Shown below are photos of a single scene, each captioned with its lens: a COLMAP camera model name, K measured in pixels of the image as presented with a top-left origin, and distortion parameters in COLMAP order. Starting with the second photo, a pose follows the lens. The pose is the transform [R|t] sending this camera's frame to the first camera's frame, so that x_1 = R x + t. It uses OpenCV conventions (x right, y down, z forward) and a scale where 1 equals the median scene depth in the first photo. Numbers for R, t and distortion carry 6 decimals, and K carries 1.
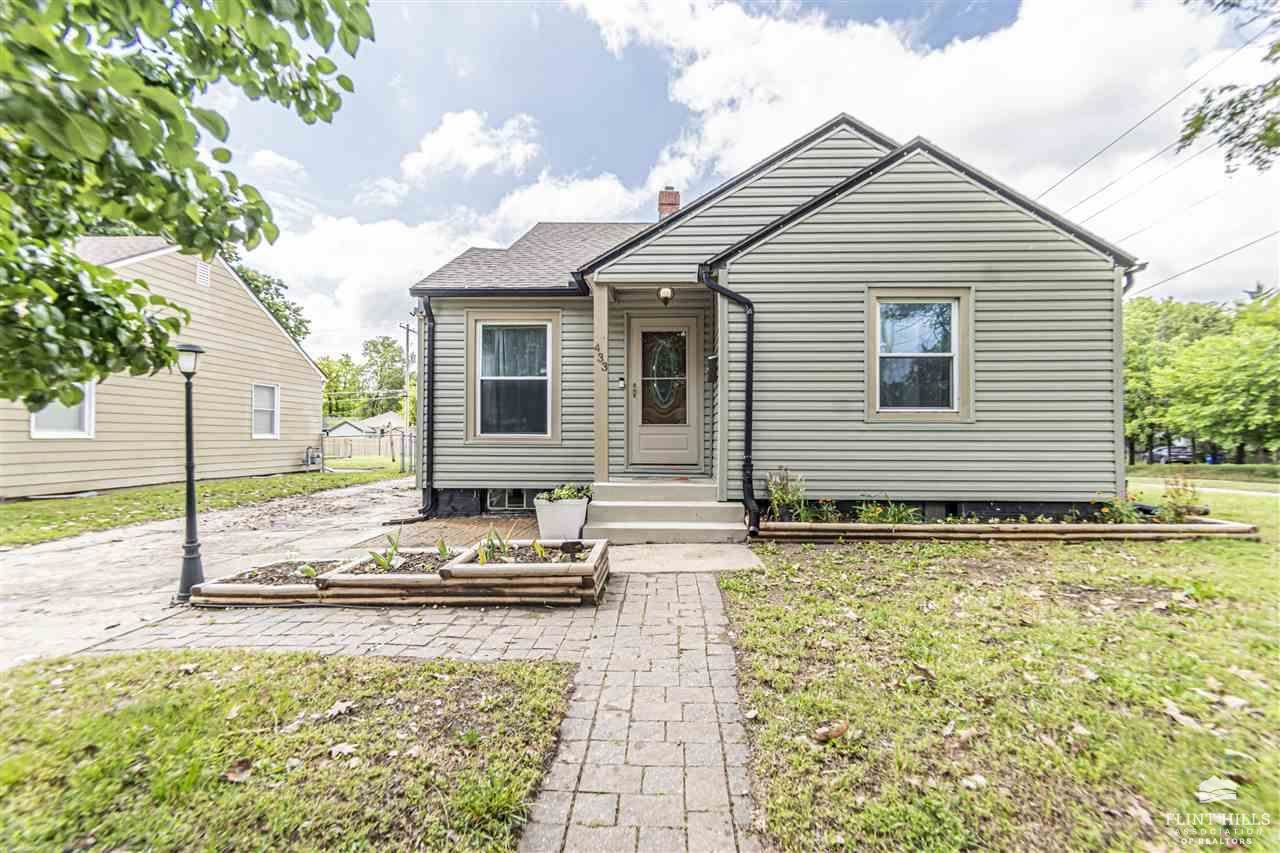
lens RADIAL K [[566.9, 0, 647.7], [0, 566.9, 430.8], [0, 0, 1]] dist [-0.005131, 0.000712]
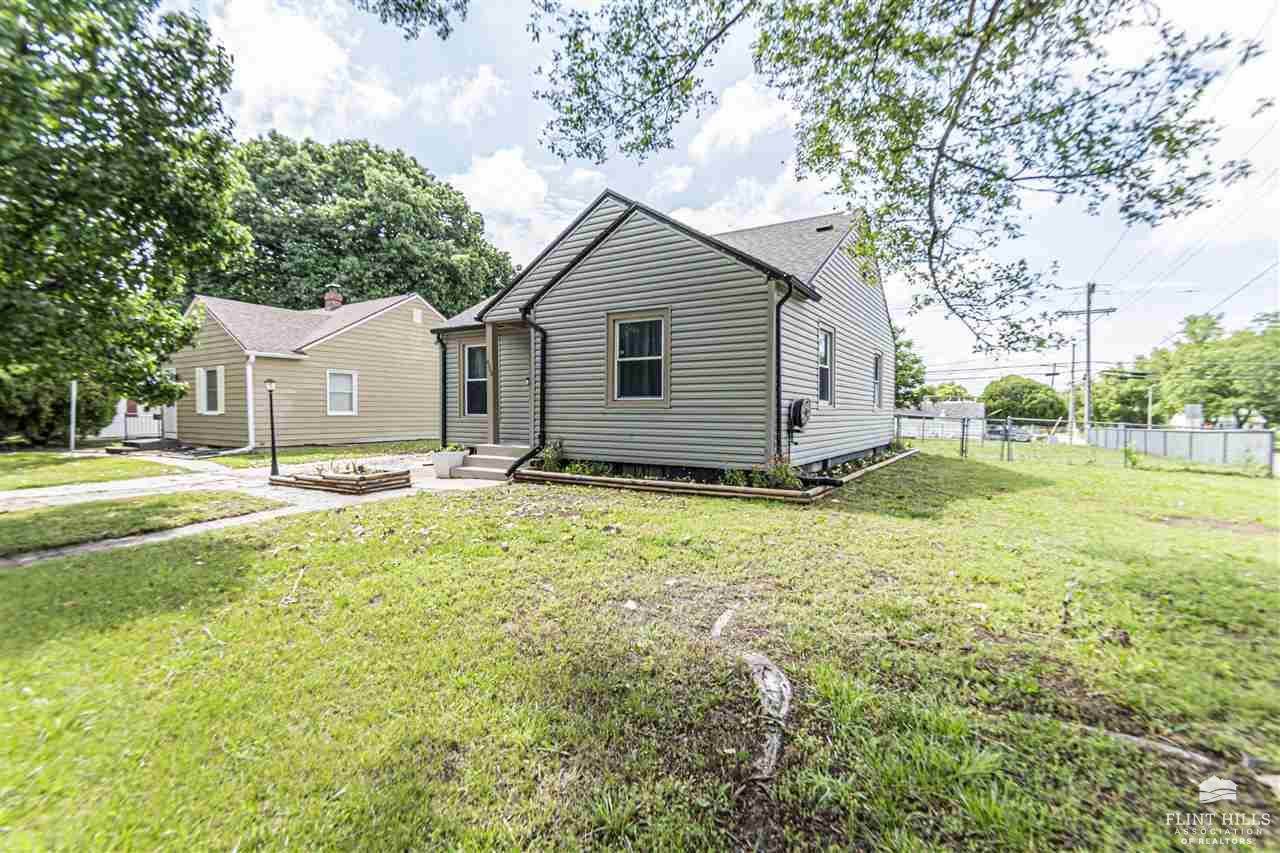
lens RADIAL K [[566.9, 0, 644.8], [0, 566.9, 425.5], [0, 0, 1]] dist [-0.005131, 0.000712]
pose [[0.869465, 0.014421, -0.493784, 1.159813], [-0.001094, 0.999628, 0.027268, -0.008912], [0.493993, -0.023168, 0.869157, -0.203465]]
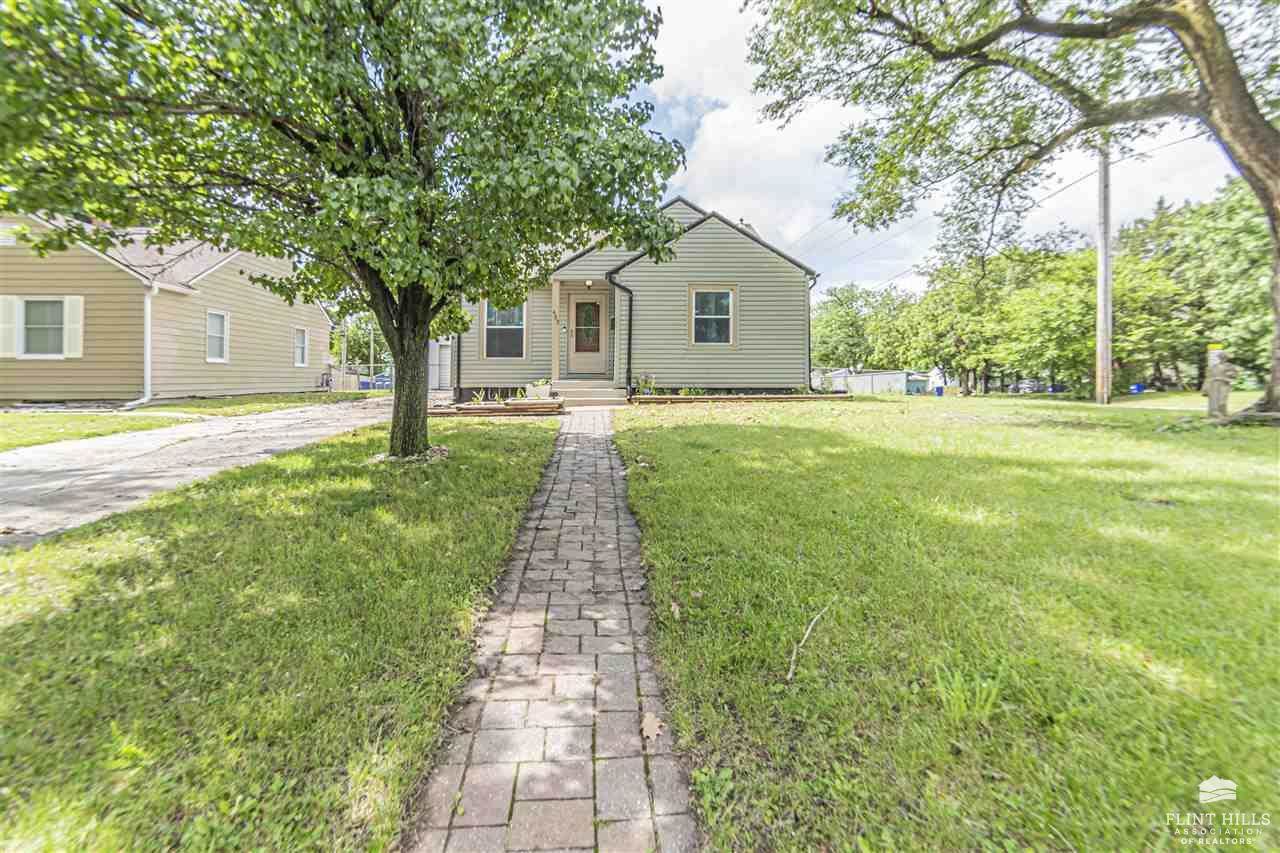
lens RADIAL K [[566.9, 0, 597.3], [0, 566.9, 362.9], [0, 0, 1]] dist [-0.005131, 0.000712]
pose [[0.998702, -0.000455, 0.050937, -0.040816], [0.001016, 0.999939, -0.010989, 0.051445], [-0.050929, 0.011027, 0.998641, -0.994296]]
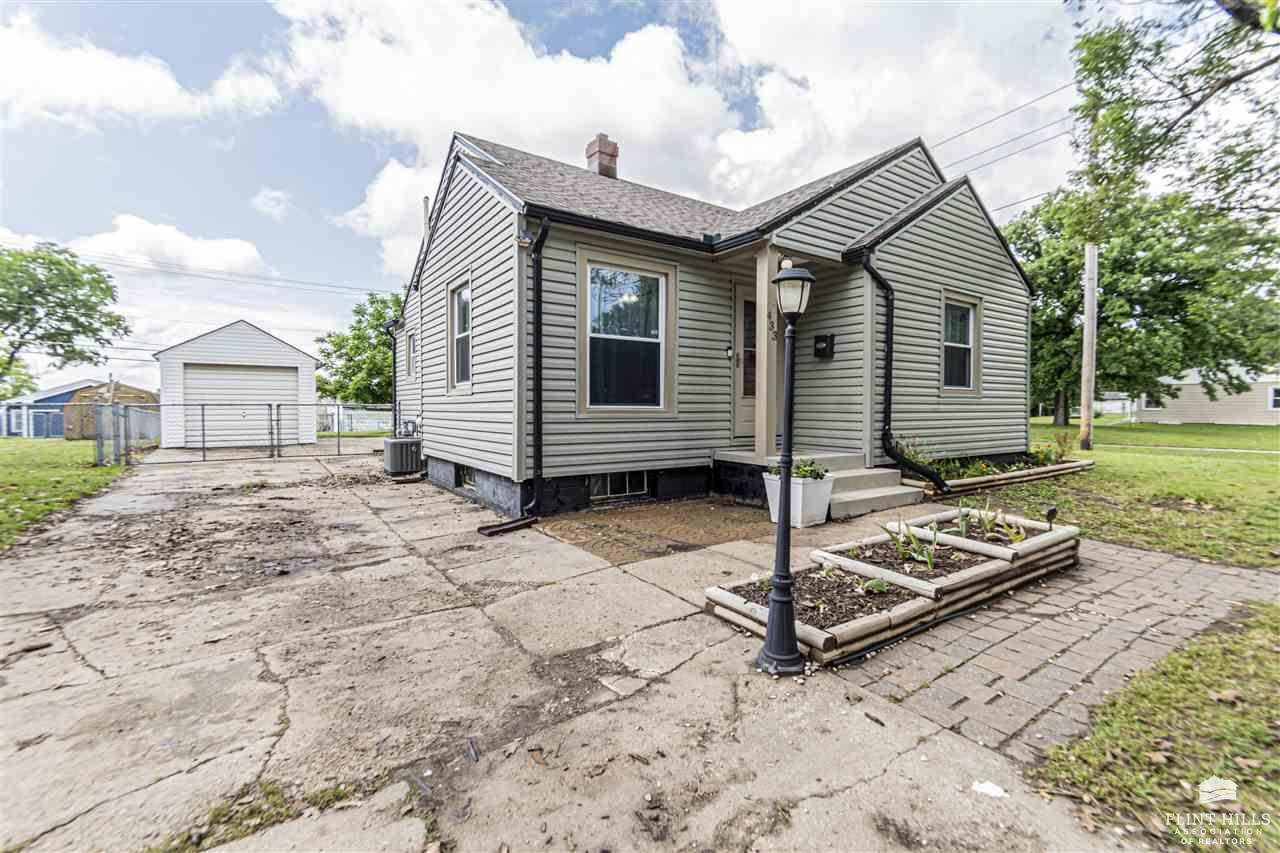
lens RADIAL K [[566.9, 0, 645.4], [0, 566.9, 417.1], [0, 0, 1]] dist [-0.005131, 0.000712]
pose [[0.801379, -0.009313, 0.598084, -0.864200], [-0.005882, 0.999708, 0.023448, 0.003008], [-0.598127, -0.022308, 0.801090, 0.382730]]
